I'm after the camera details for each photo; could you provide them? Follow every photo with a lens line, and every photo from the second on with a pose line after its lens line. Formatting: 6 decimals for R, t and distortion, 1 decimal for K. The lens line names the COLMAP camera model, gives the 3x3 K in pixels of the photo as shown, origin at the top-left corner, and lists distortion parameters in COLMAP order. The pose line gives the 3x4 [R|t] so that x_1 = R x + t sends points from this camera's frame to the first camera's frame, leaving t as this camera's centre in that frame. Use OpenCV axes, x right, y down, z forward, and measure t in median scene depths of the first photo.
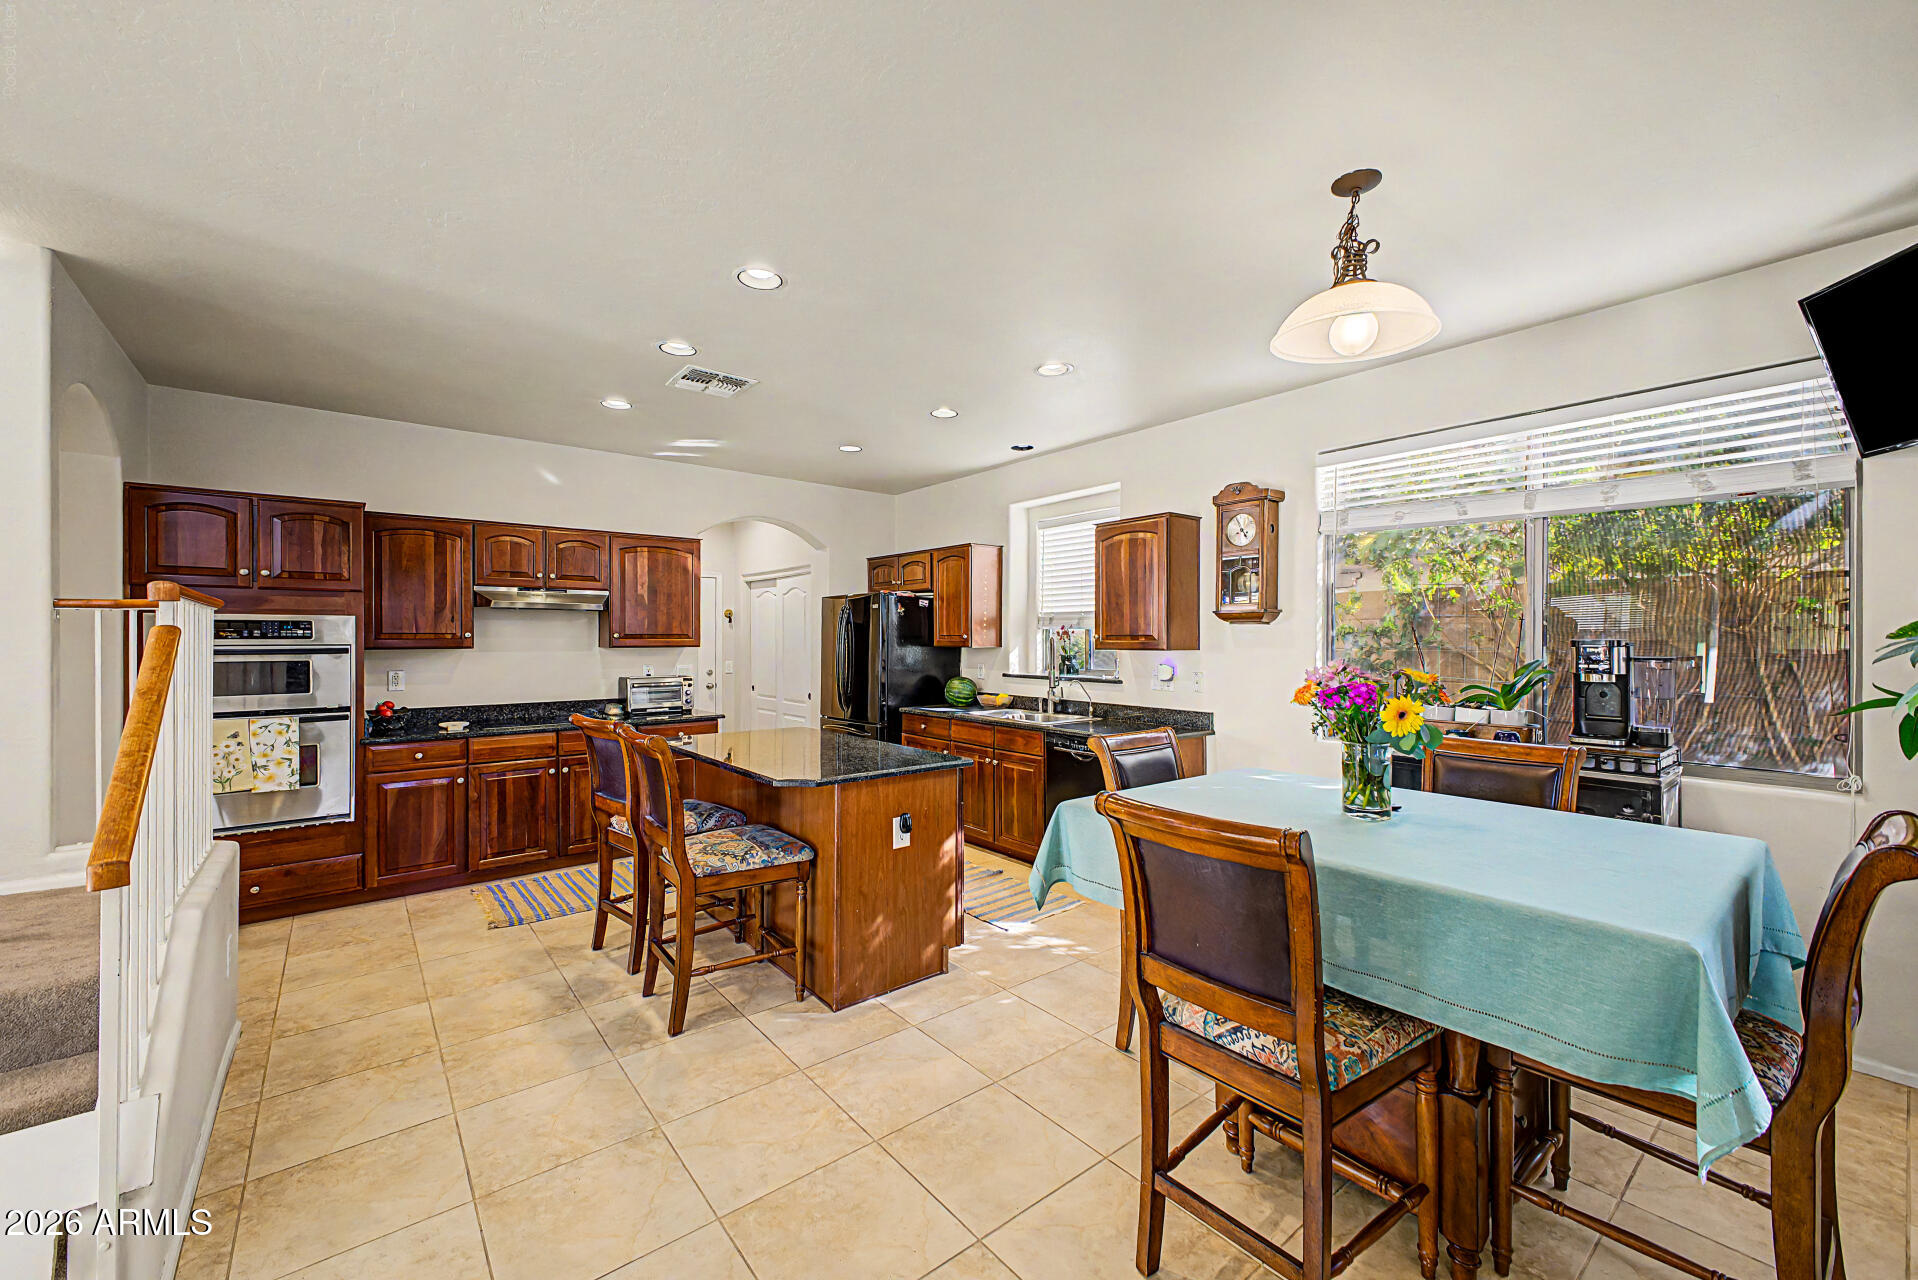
lens RADIAL K [[752.9, 0, 972.1], [0, 752.9, 641.7], [0, 0, 1]] dist [0.010189, -0.002778]
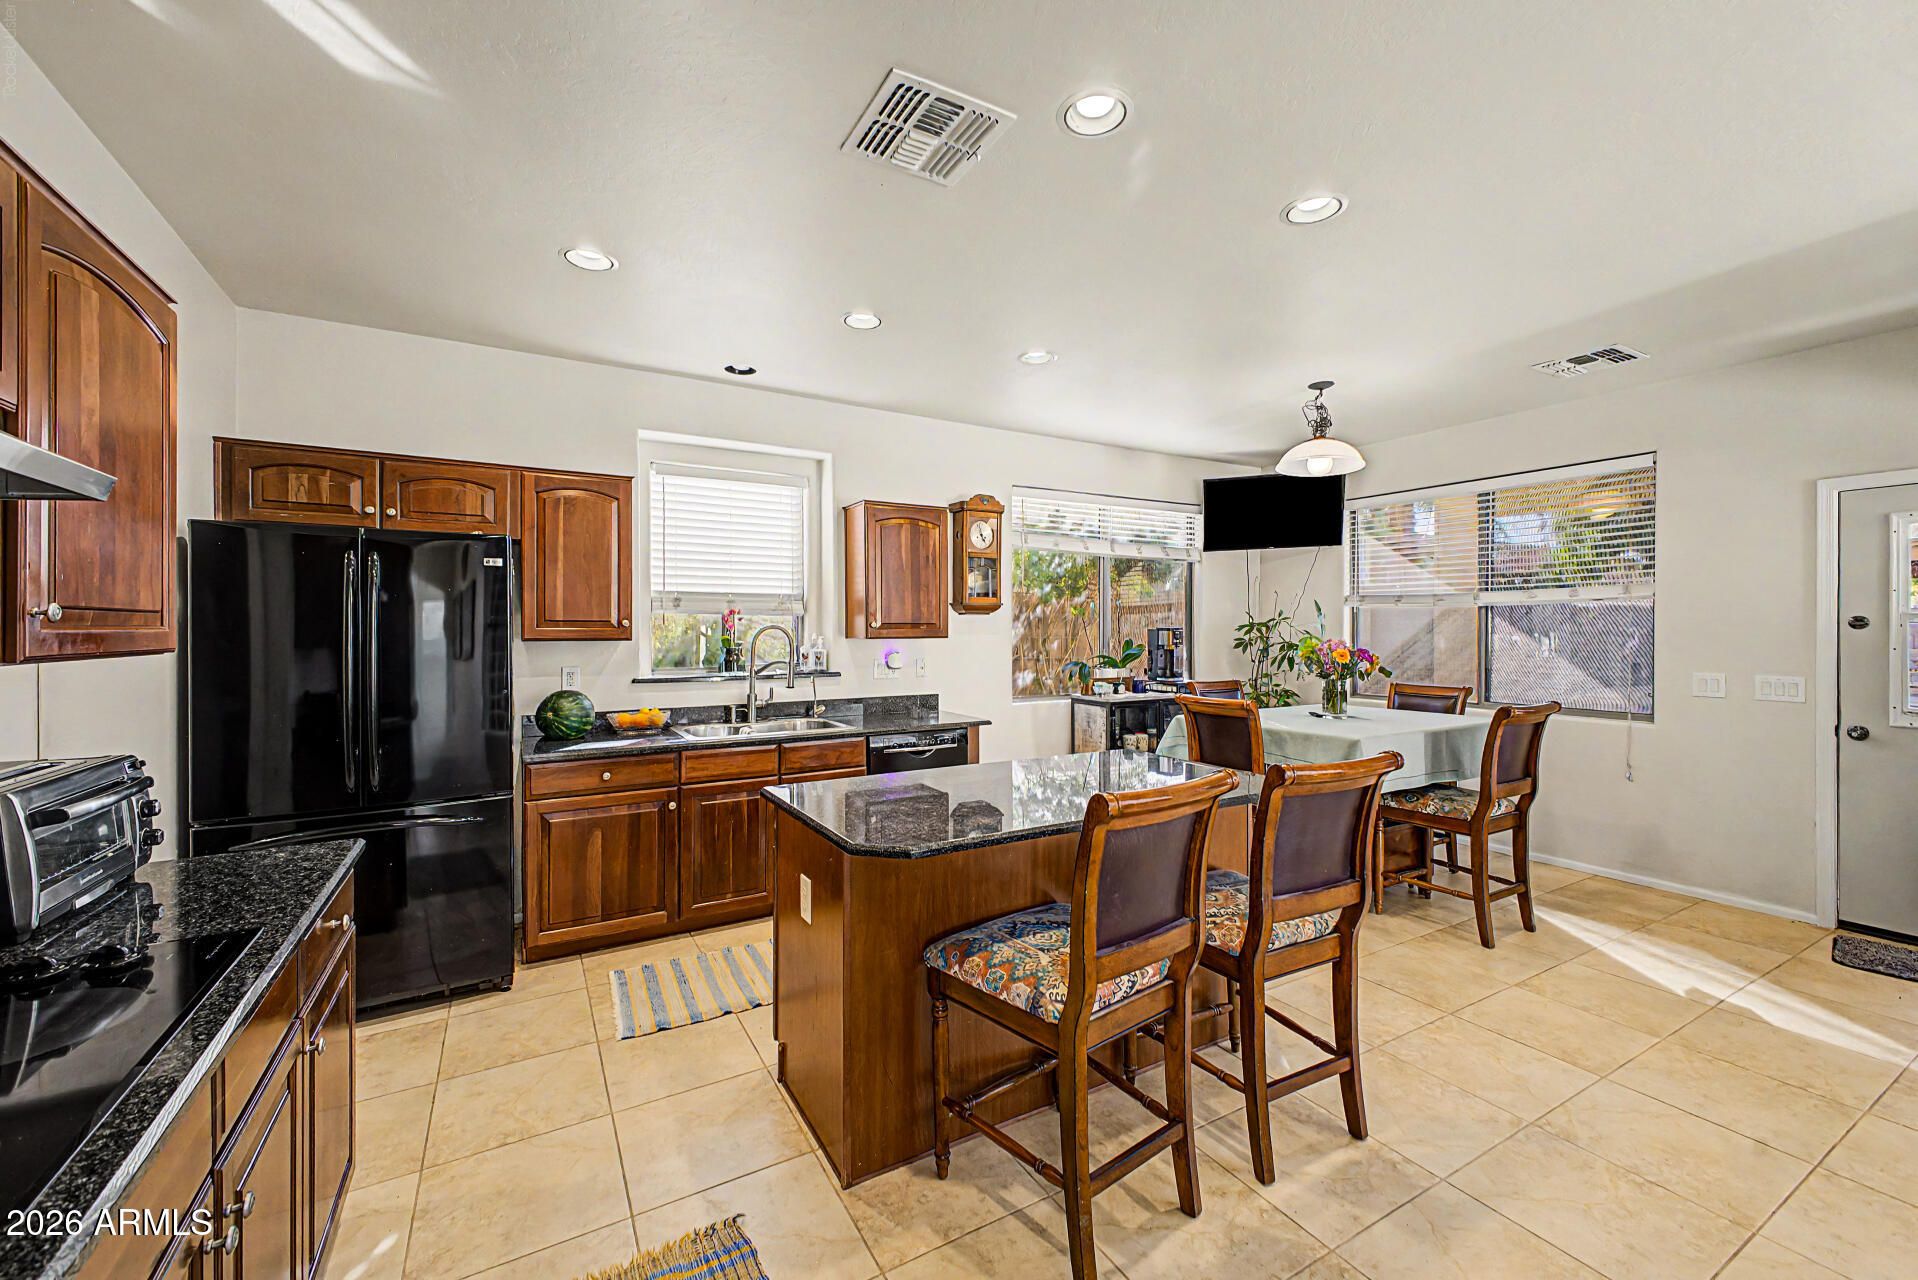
lens RADIAL K [[752.9, 0, 958.1], [0, 752.9, 632.0], [0, 0, 1]] dist [0.010189, -0.002778]
pose [[0.175702, -0.004704, 0.984432, -0.846844], [0.005416, 0.999978, 0.003812, -0.000970], [-0.984429, 0.004662, 0.175724, 0.873561]]
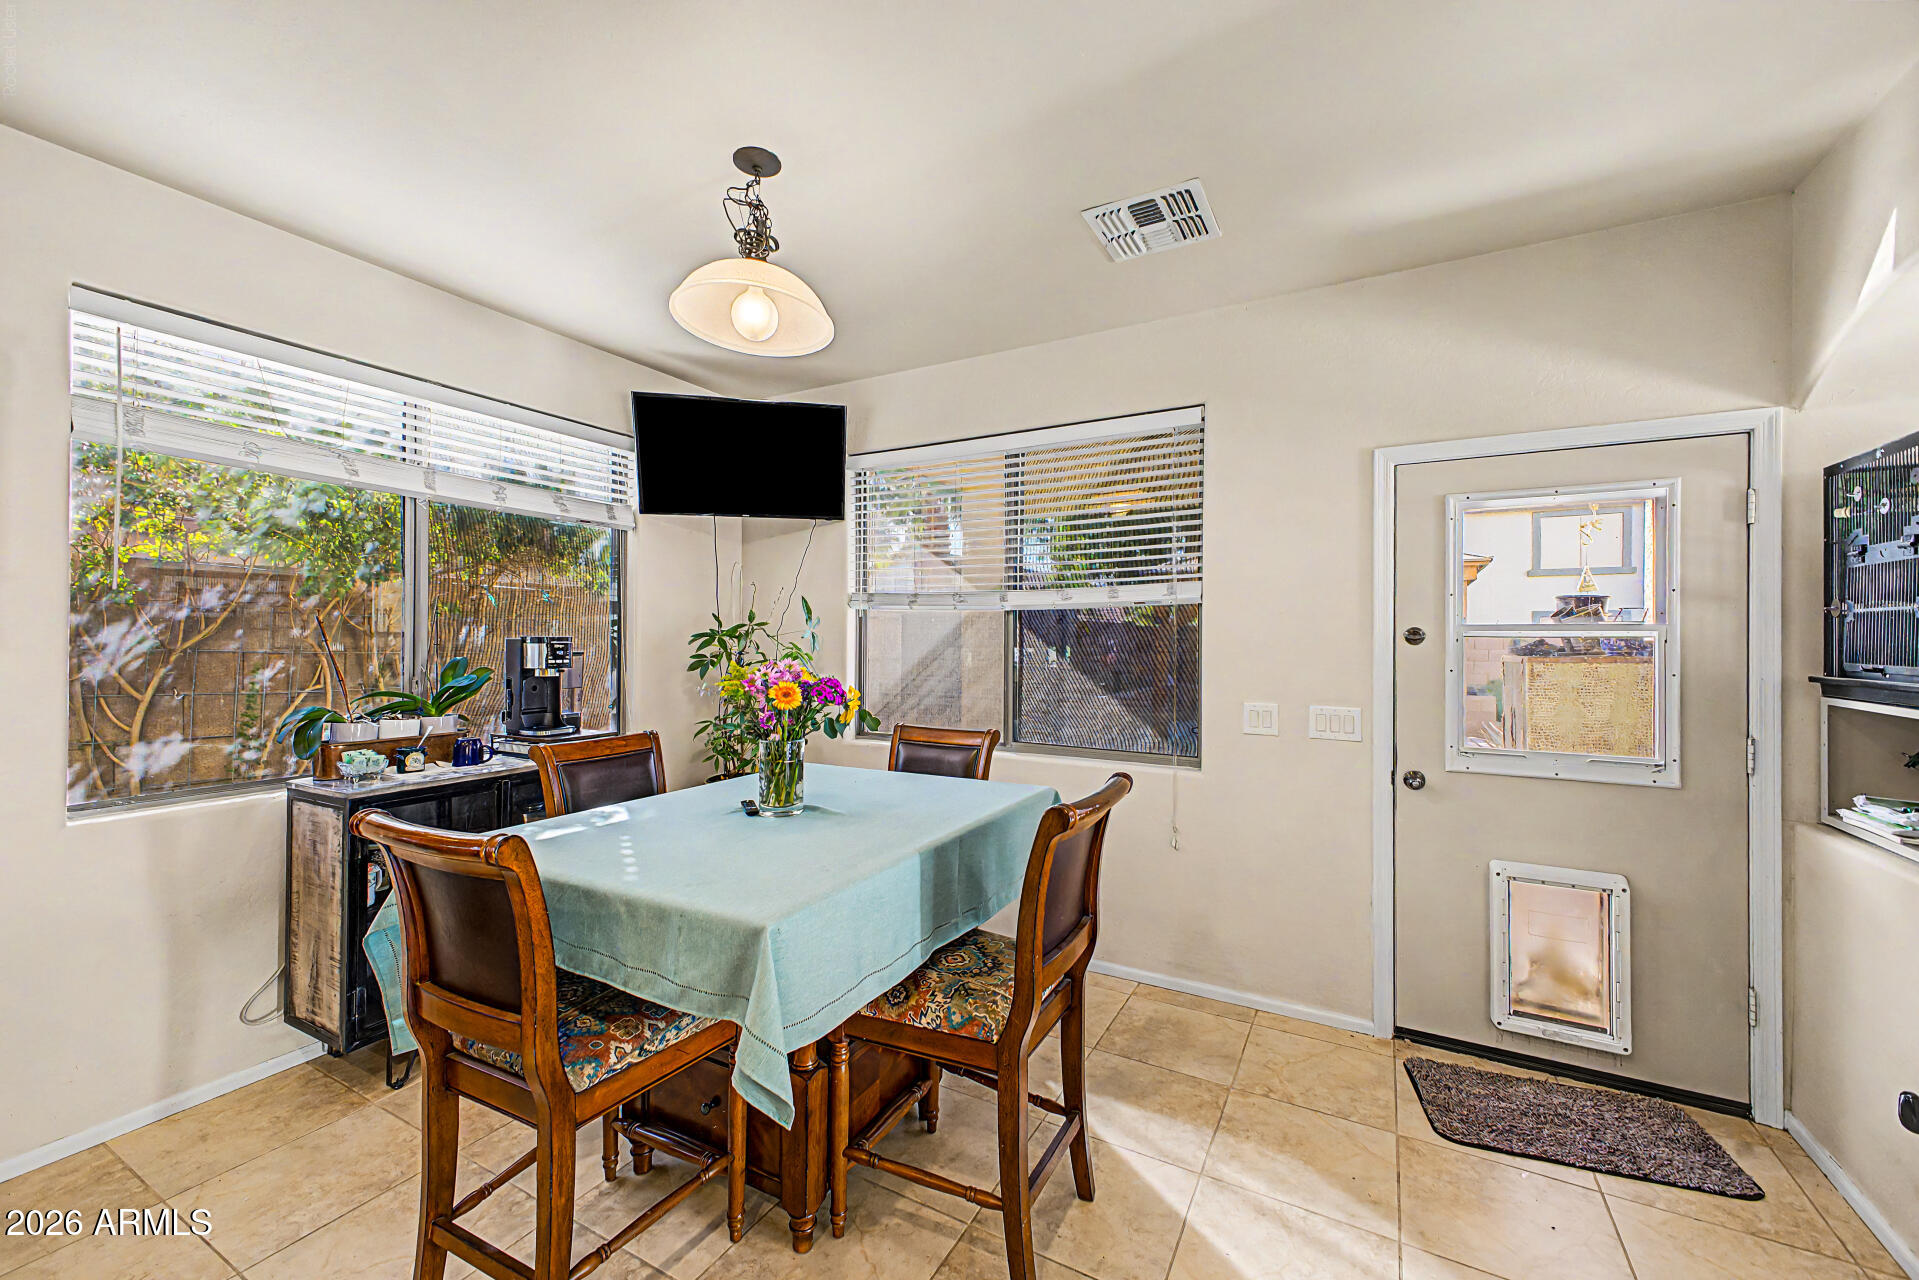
lens RADIAL K [[753.3, 0, 946.5], [0, 753.3, 634.2], [0, 0, 1]] dist [0.010189, -0.002778]
pose [[-0.347505, 0.003907, 0.937670, -0.260622], [-0.001096, 0.999989, -0.004572, -0.001290], [-0.937677, -0.002616, -0.347497, 0.615257]]
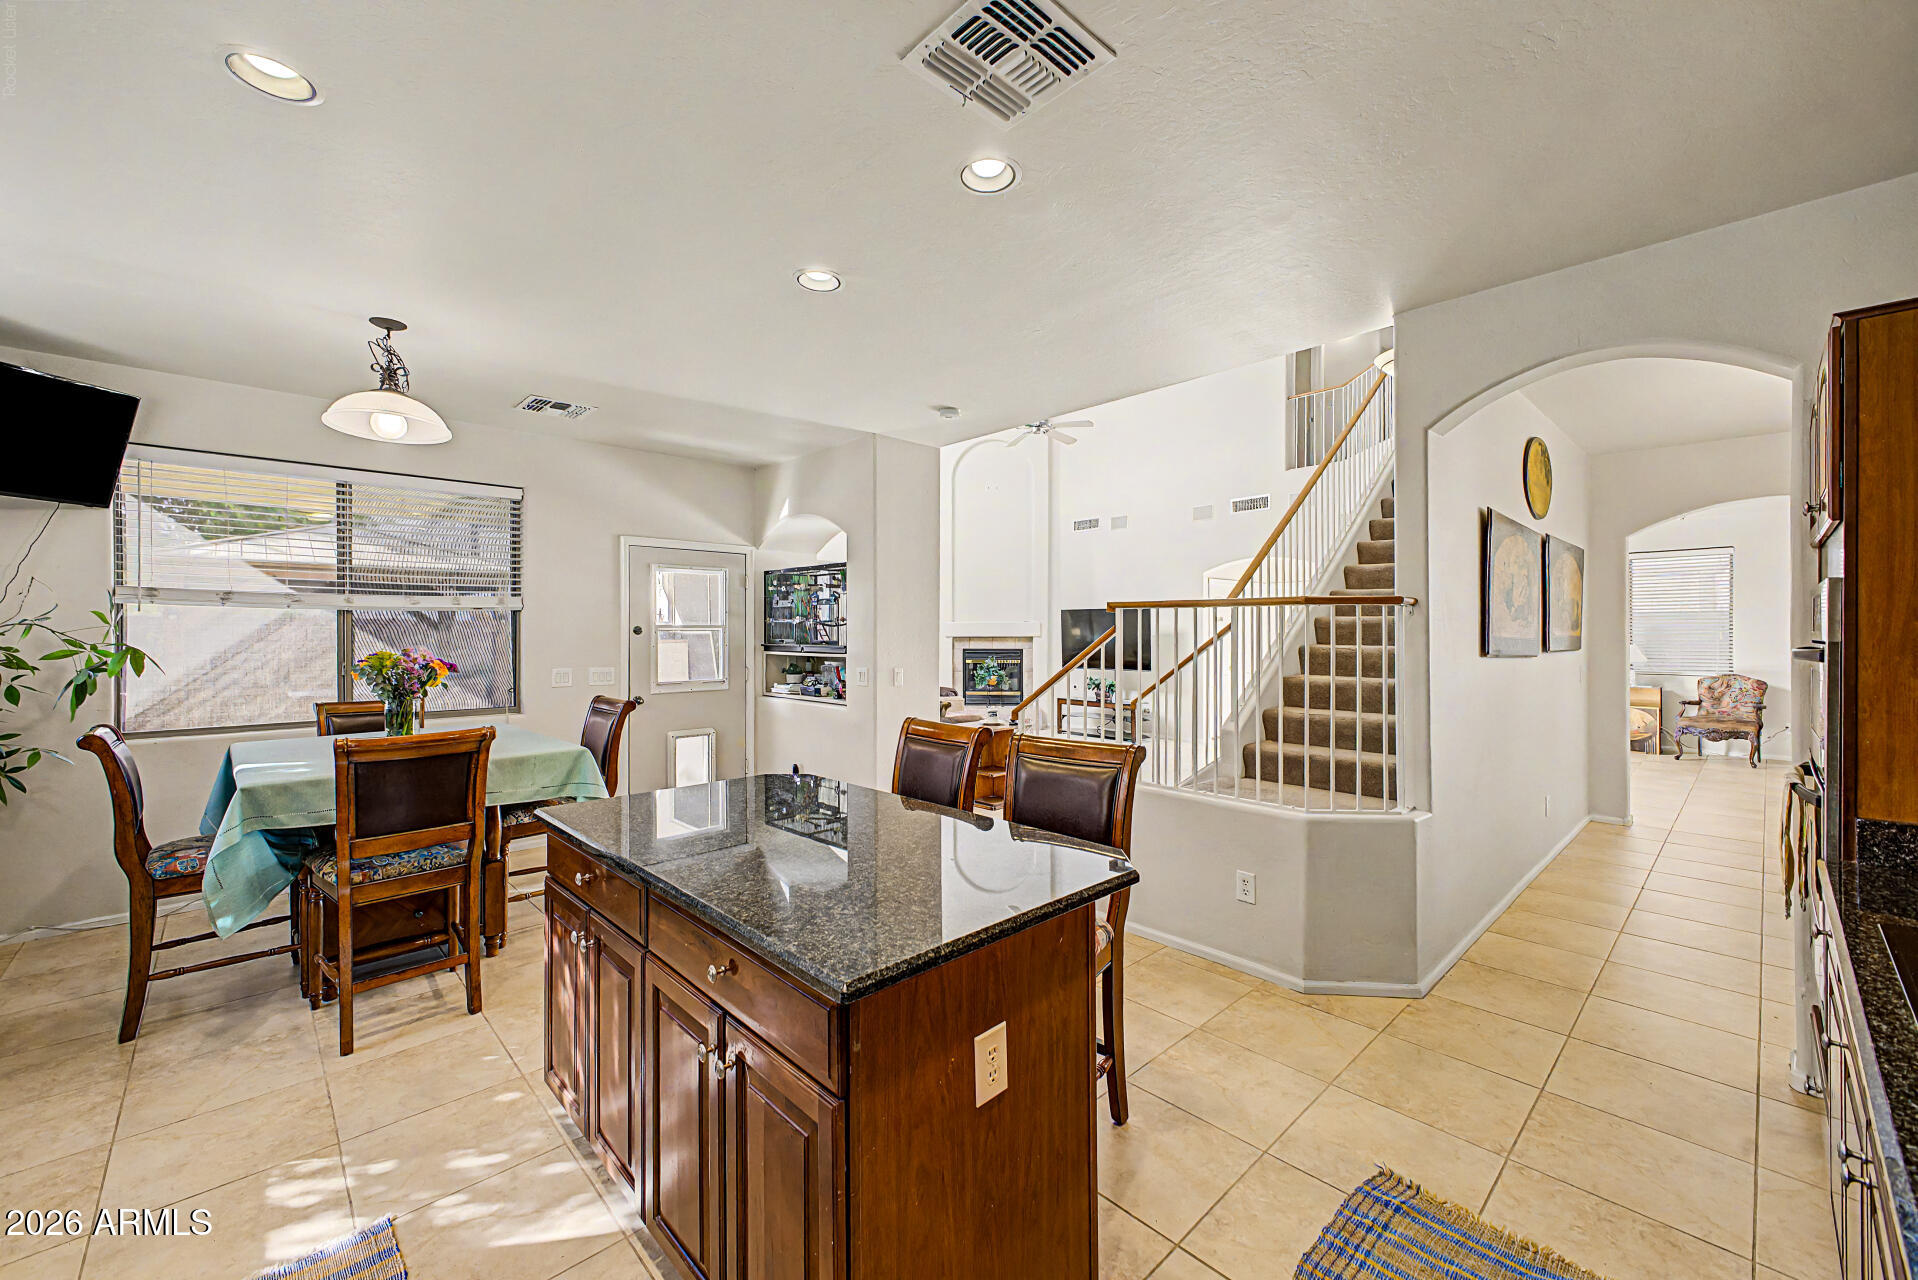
lens RADIAL K [[752.9, 0, 959.4], [0, 752.9, 633.6], [0, 0, 1]] dist [0.010189, -0.002778]
pose [[-0.998750, 0.002930, -0.049894, -0.290800], [0.002597, 0.999974, 0.006727, -0.005125], [0.049912, 0.006589, -0.998732, 1.421627]]
